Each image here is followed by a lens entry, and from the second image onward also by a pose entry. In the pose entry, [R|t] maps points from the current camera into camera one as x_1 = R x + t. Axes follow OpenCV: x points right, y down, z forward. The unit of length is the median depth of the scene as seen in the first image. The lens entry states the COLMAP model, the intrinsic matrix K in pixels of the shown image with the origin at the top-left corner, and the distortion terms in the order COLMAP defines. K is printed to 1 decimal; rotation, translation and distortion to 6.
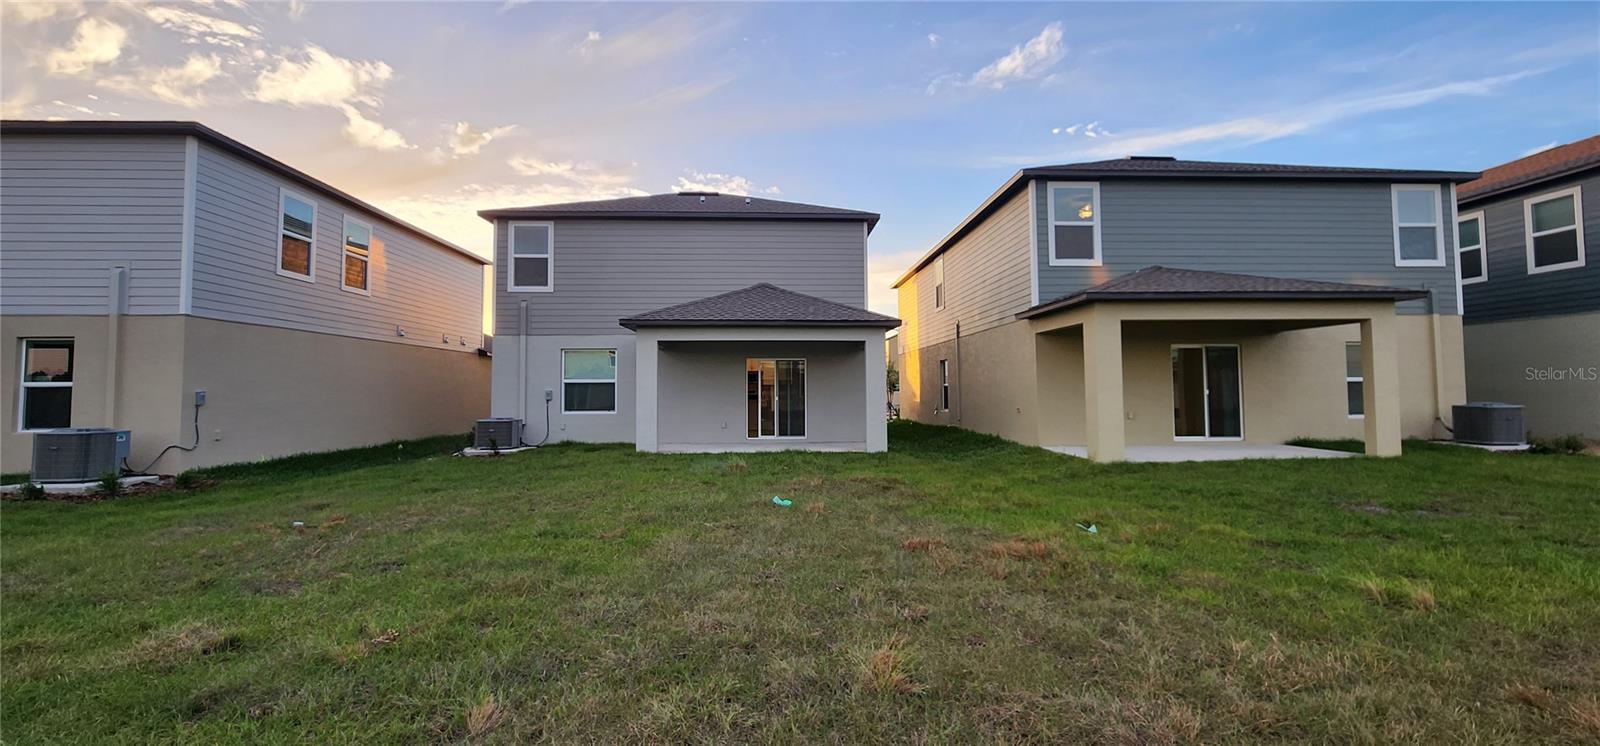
lens RADIAL K [[656.9, 0, 801.8], [0, 656.9, 360.7], [0, 0, 1]] dist [0.001768, -0.003435]
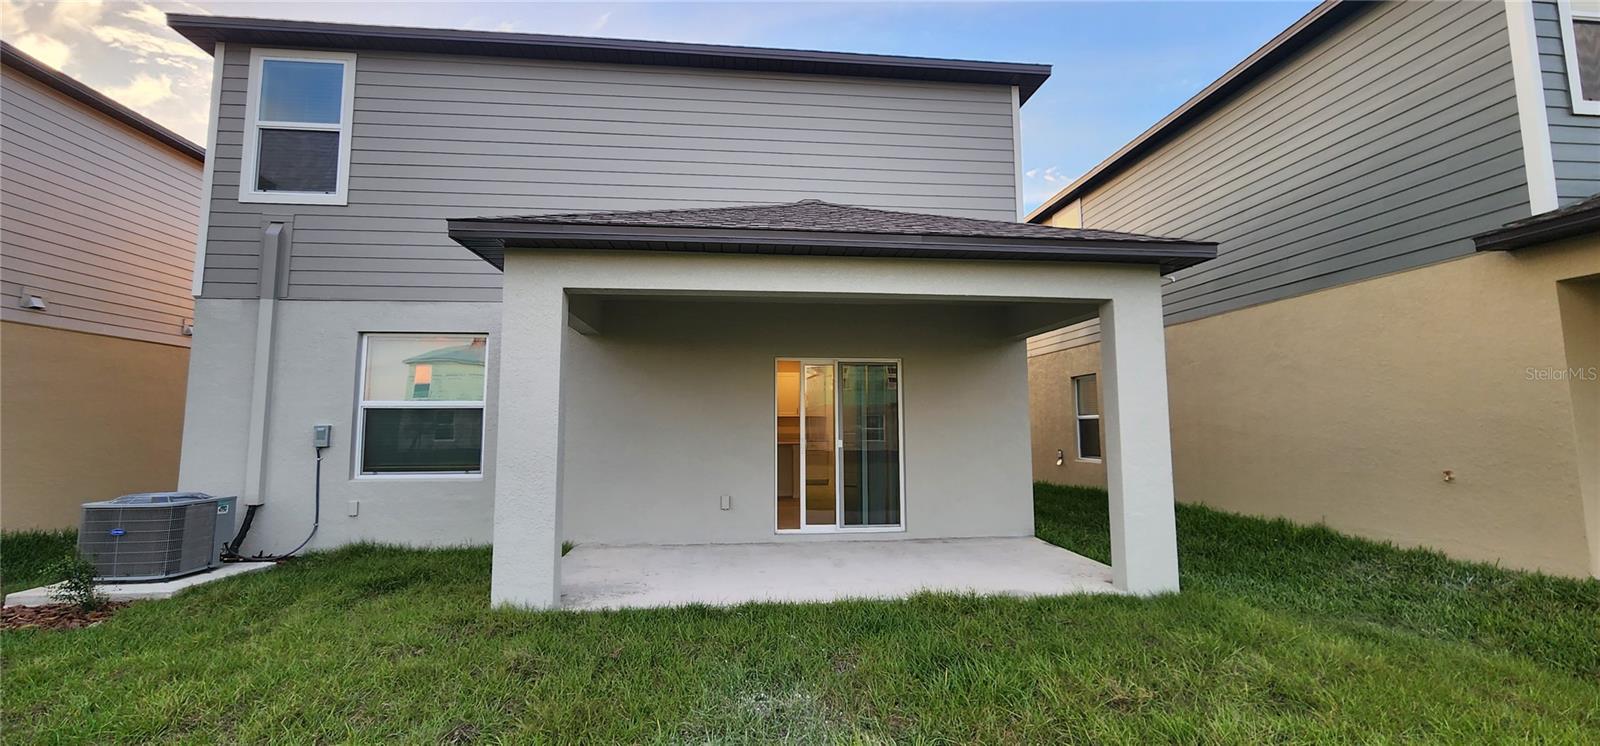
lens RADIAL K [[656.9, 0, 801.8], [0, 656.9, 360.7], [0, 0, 1]] dist [0.001768, -0.003435]
pose [[0.998812, 0.006169, 0.048331, -0.089785], [-0.003576, 0.998559, -0.053553, 0.024396], [-0.048592, 0.053317, 0.997395, 0.546818]]
